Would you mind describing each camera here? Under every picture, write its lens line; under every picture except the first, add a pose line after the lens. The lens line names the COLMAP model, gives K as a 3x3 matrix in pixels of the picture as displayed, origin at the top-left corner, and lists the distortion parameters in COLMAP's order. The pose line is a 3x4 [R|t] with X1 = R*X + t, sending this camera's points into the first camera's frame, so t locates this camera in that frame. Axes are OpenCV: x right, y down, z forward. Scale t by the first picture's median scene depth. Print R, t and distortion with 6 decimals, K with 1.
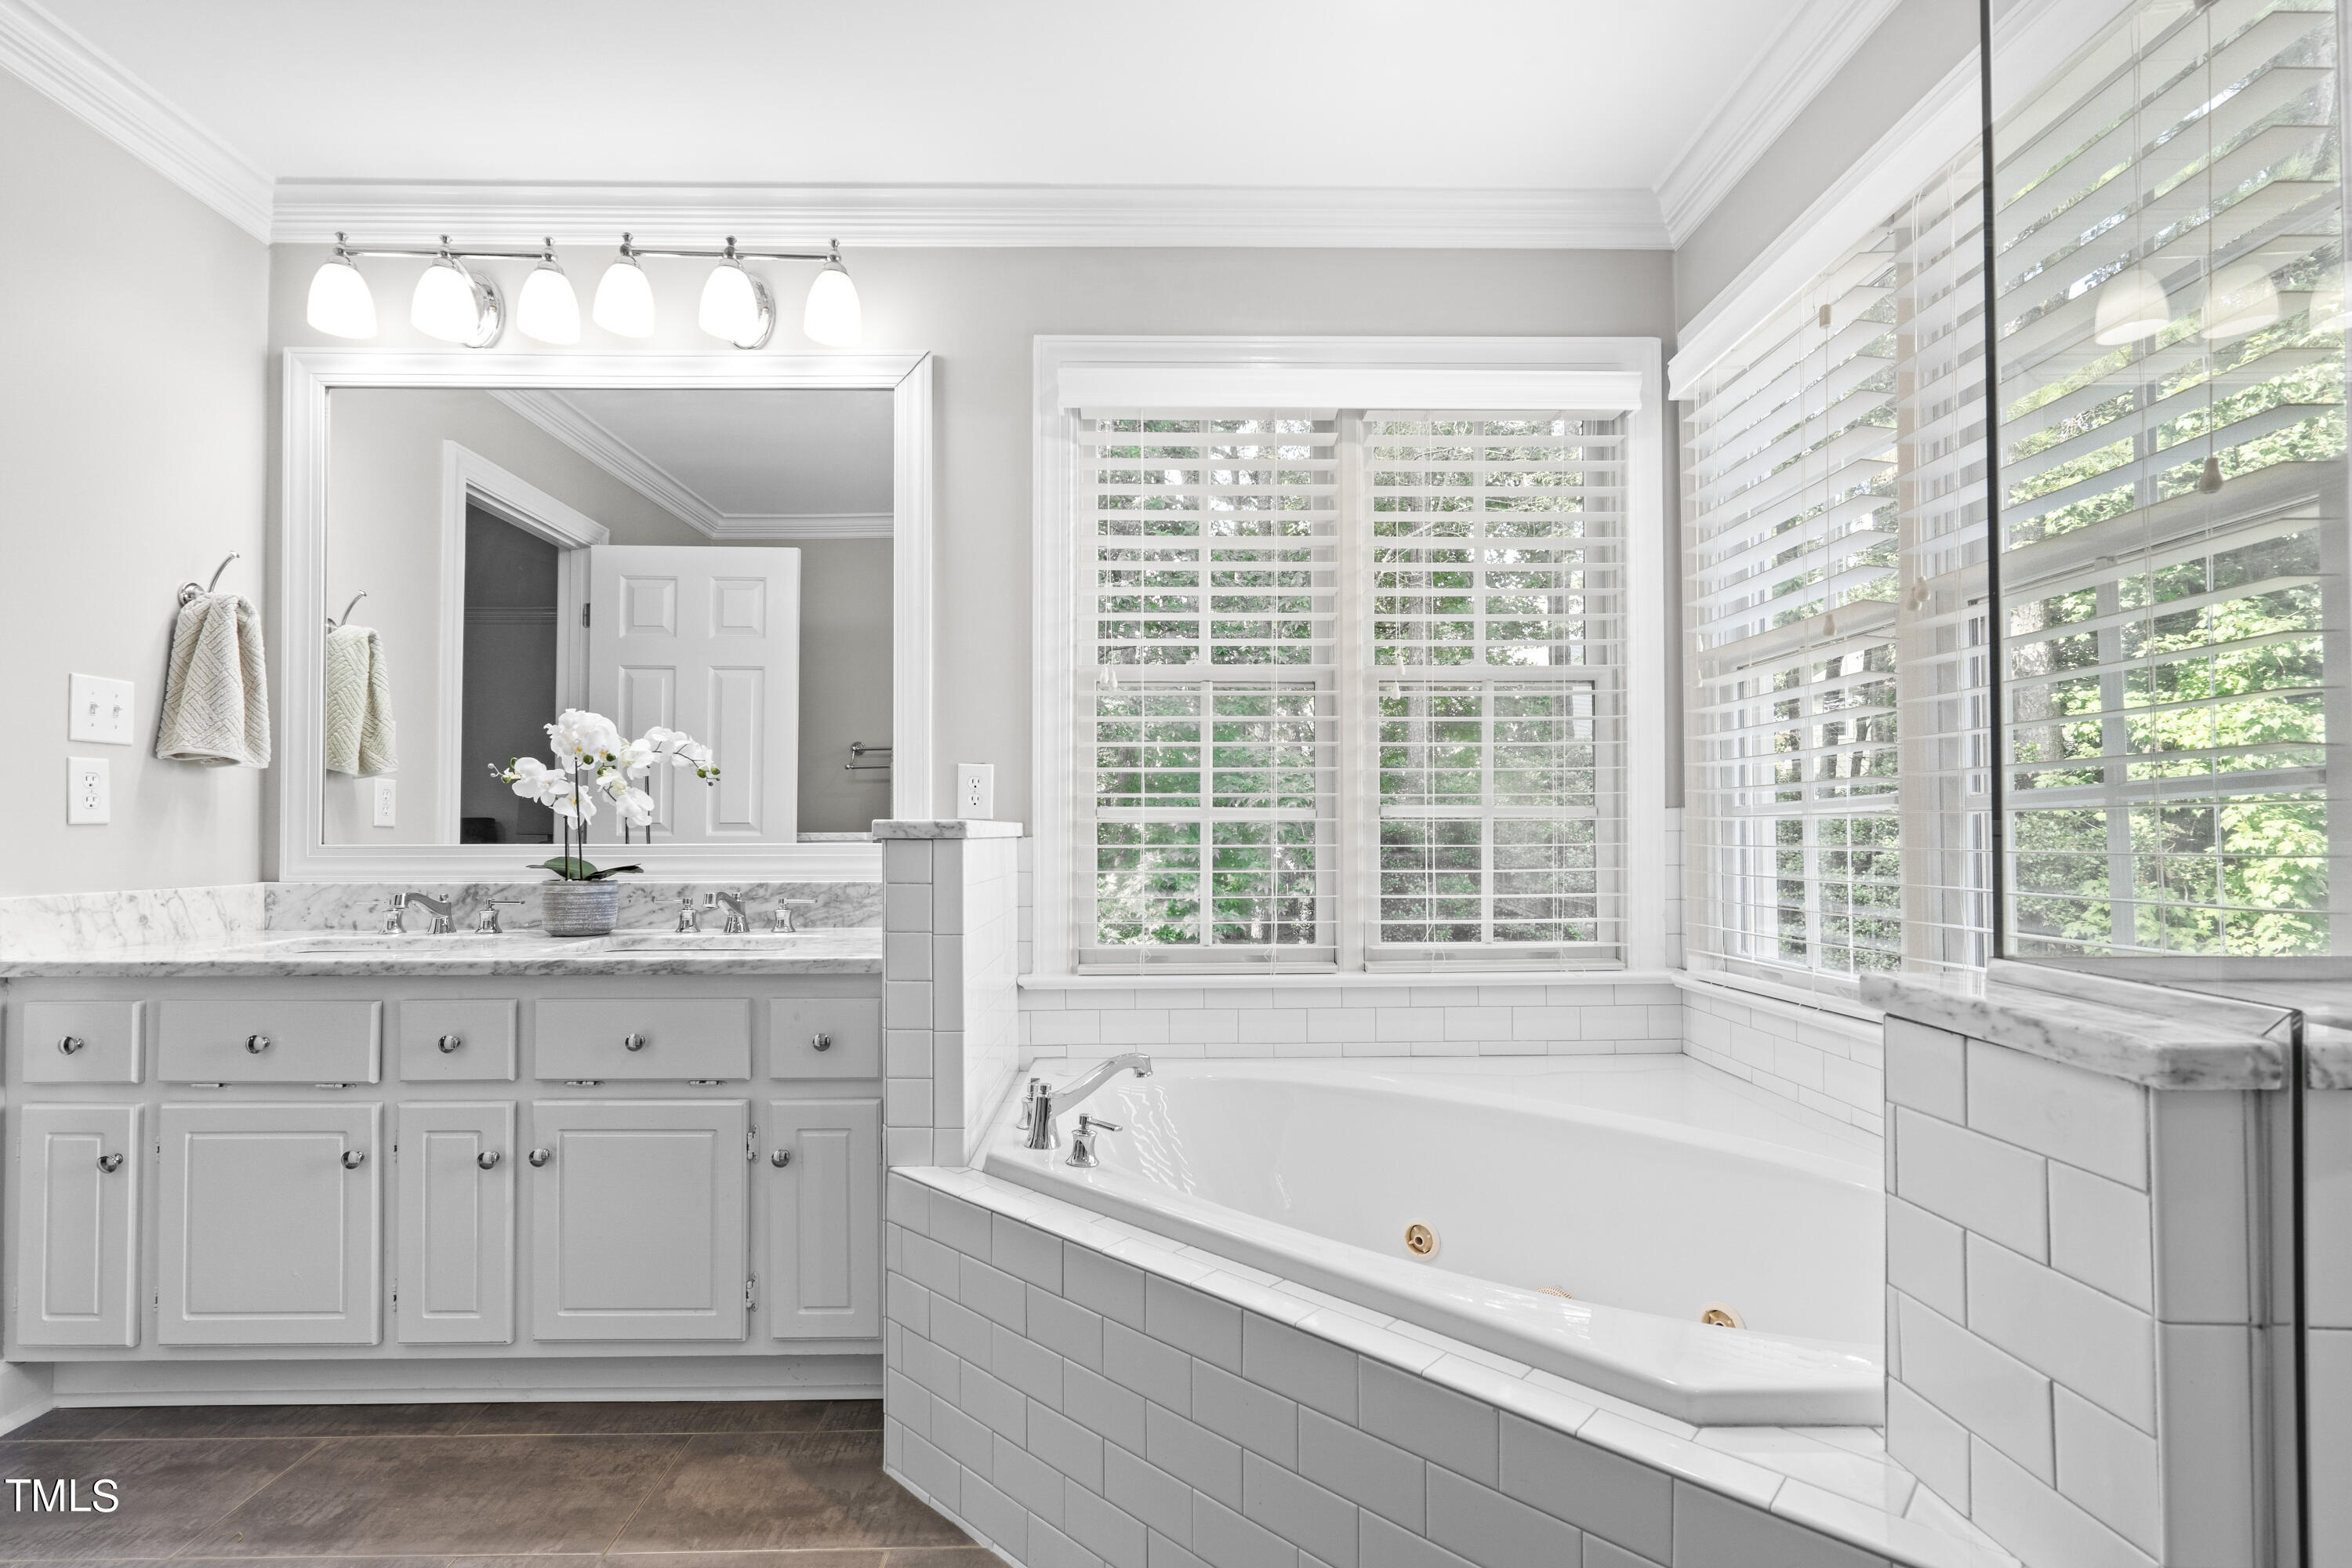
lens RADIAL K [[1108.4, 0, 1173.2], [0, 1108.4, 818.7], [0, 0, 1]] dist [-0.000811, -0.000003]
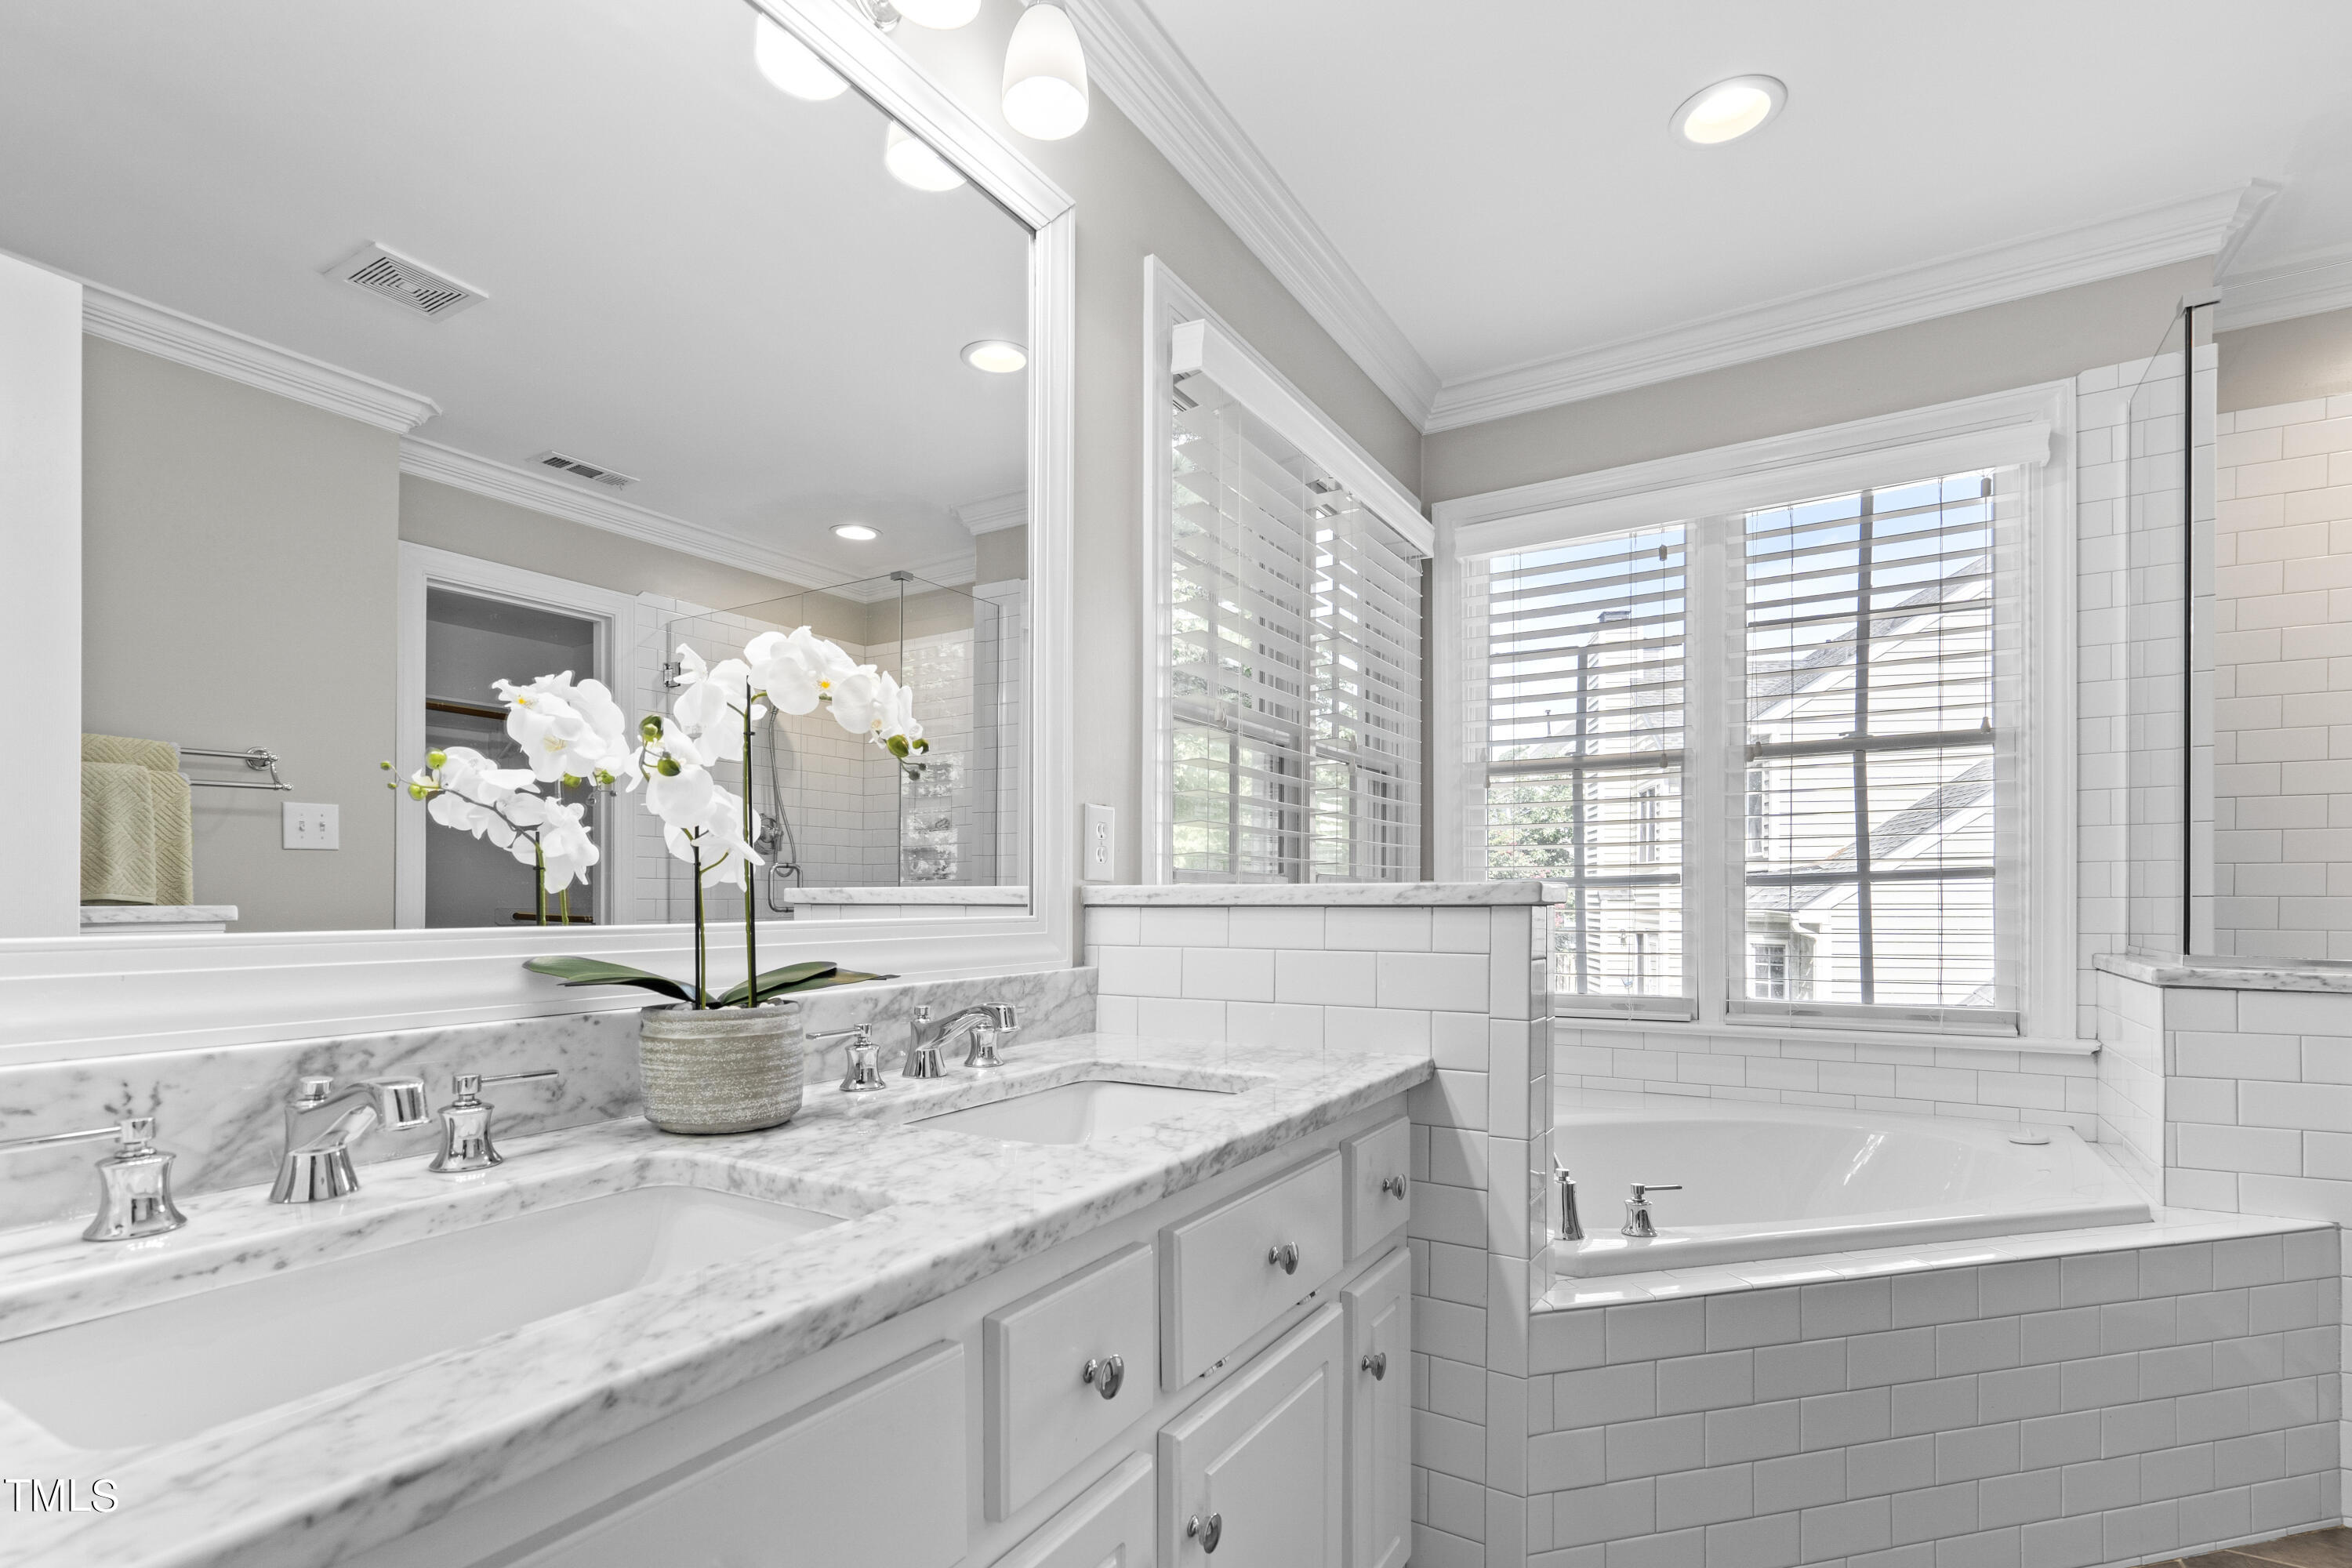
lens RADIAL K [[1115.0, 0, 1173.3], [0, 1115.0, 904.3], [0, 0, 1]] dist [0.001320, 0.000475]
pose [[0.528648, -0.003536, 0.848834, -0.789883], [-0.005870, 0.999952, 0.007821, 0.009932], [-0.848821, -0.009117, 0.528602, 0.581712]]
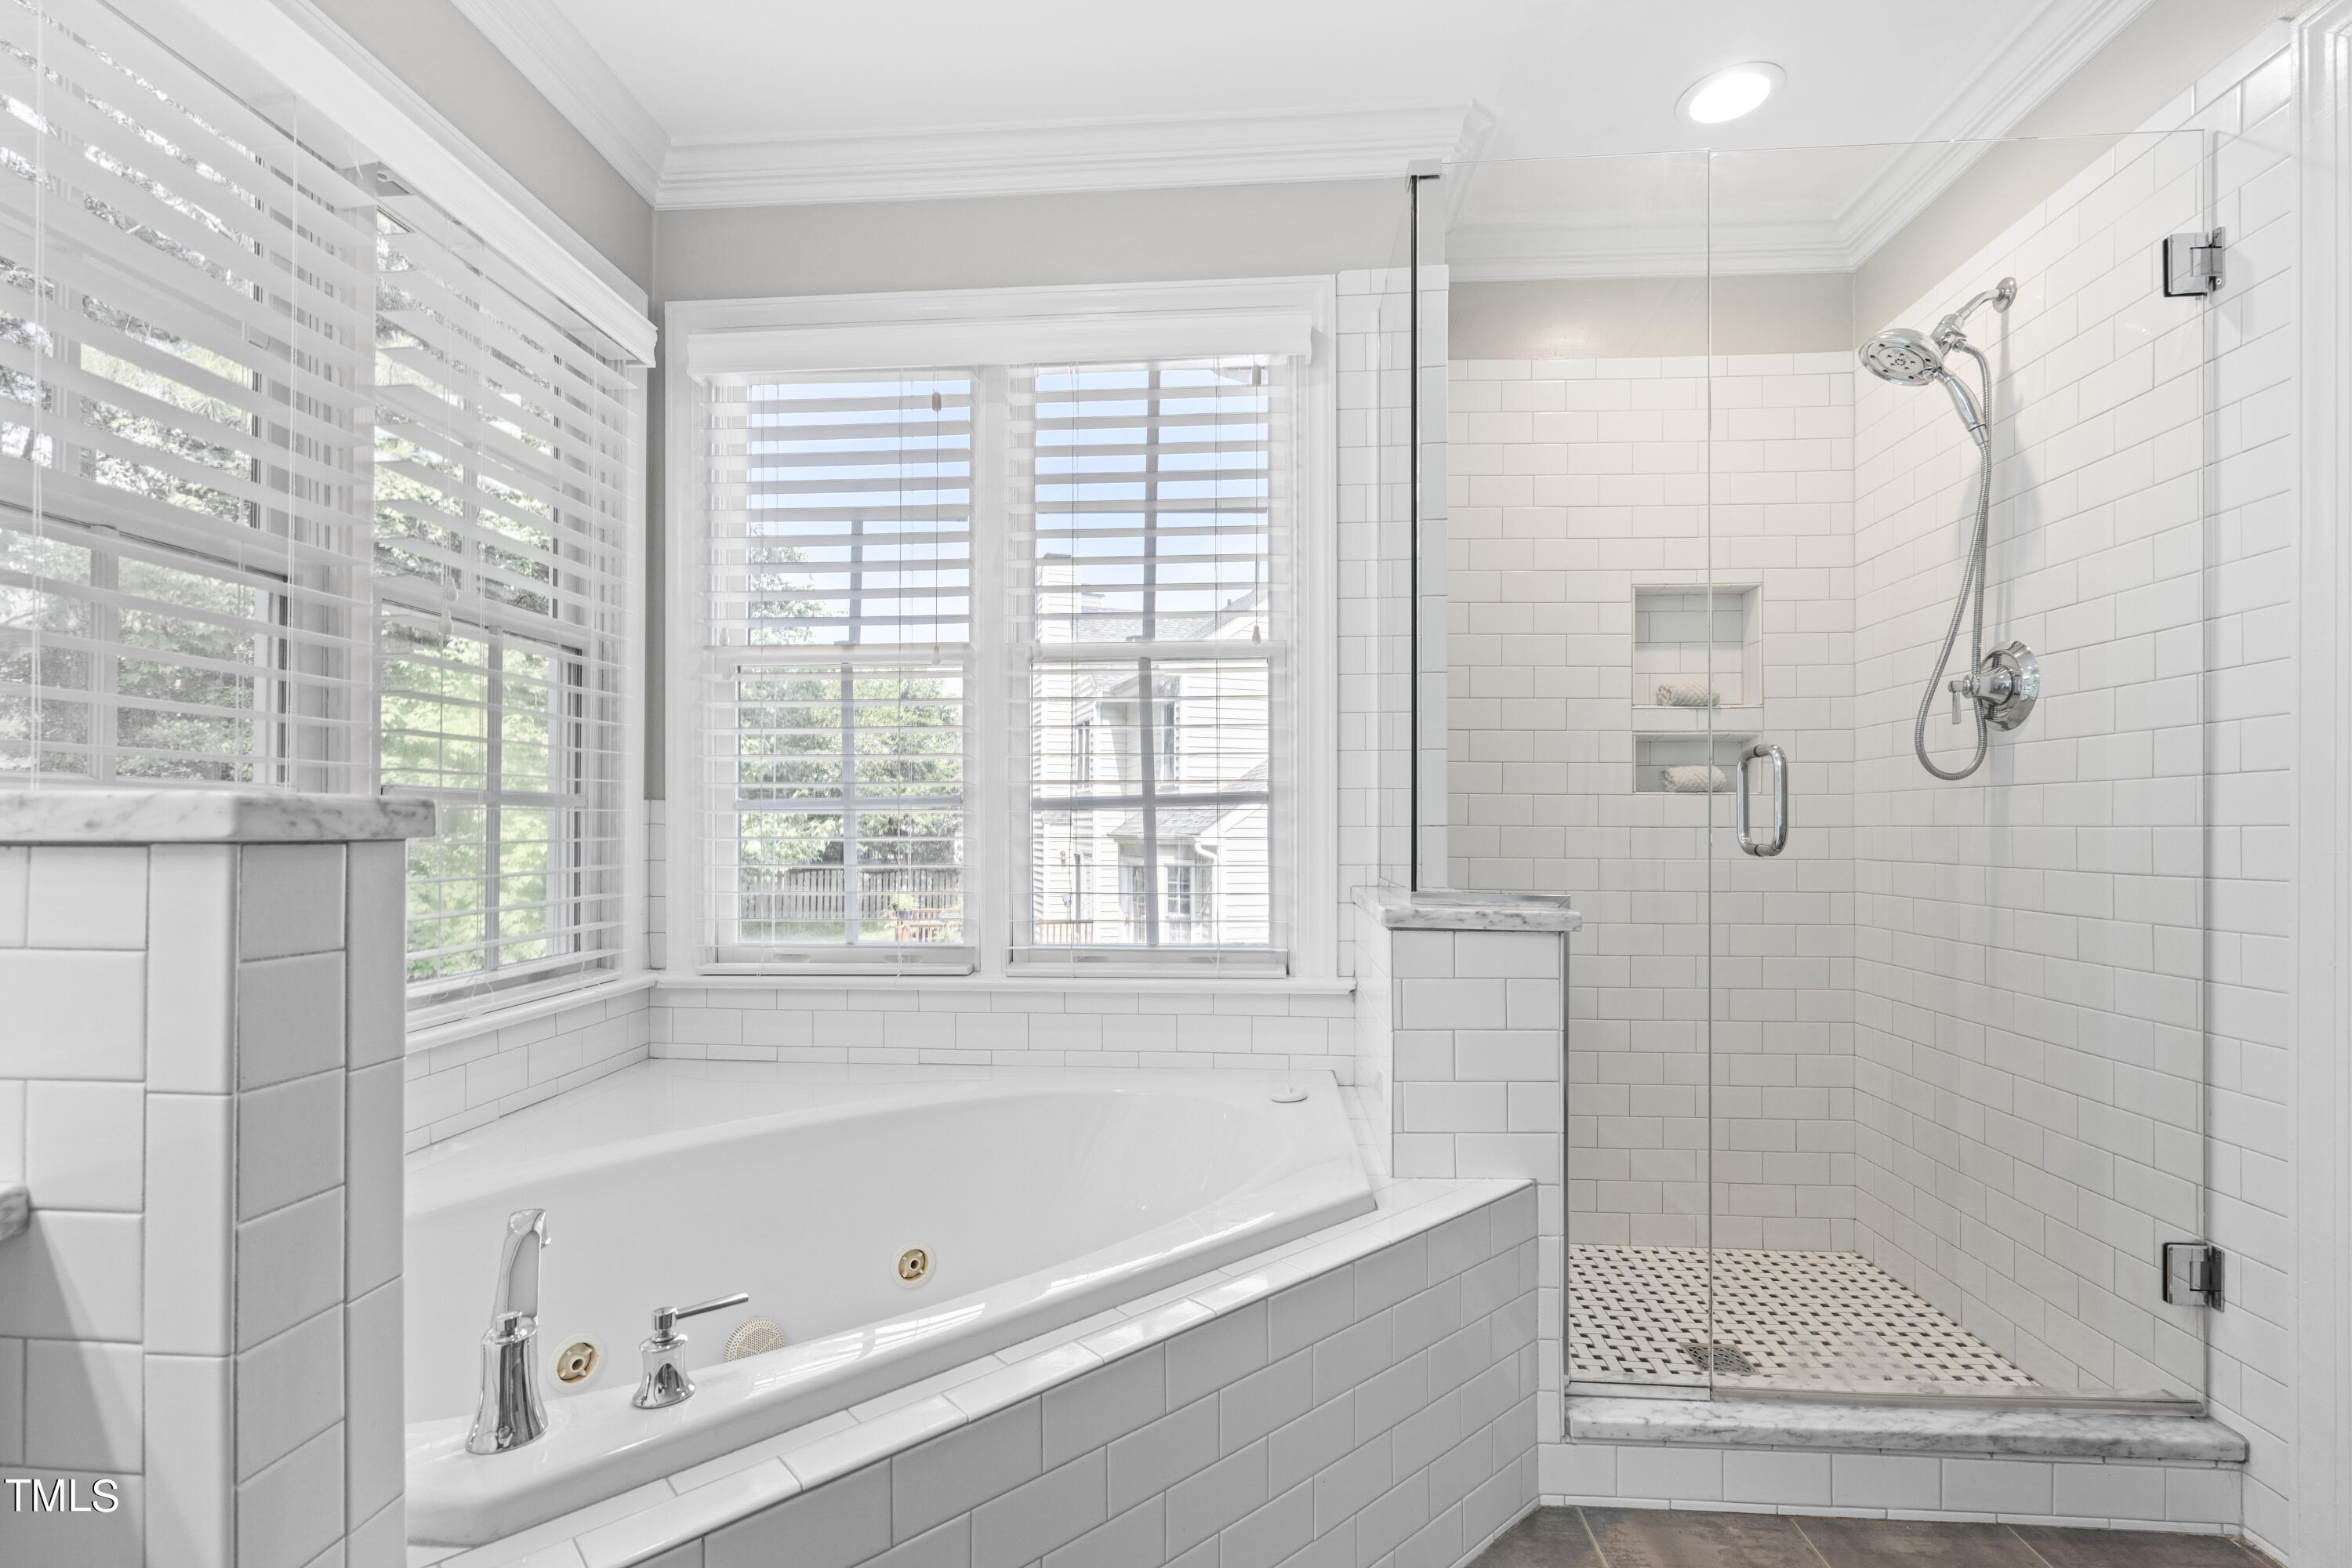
lens RADIAL K [[1079.8, 0, 1184.2], [0, 1079.8, 812.2], [0, 0, 1]] dist [-0.000948, -0.000207]
pose [[0.079968, 0.011764, 0.996728, -0.435213], [-0.011153, 0.999878, -0.010907, 0.006168], [-0.996735, -0.010245, 0.080090, 0.480662]]
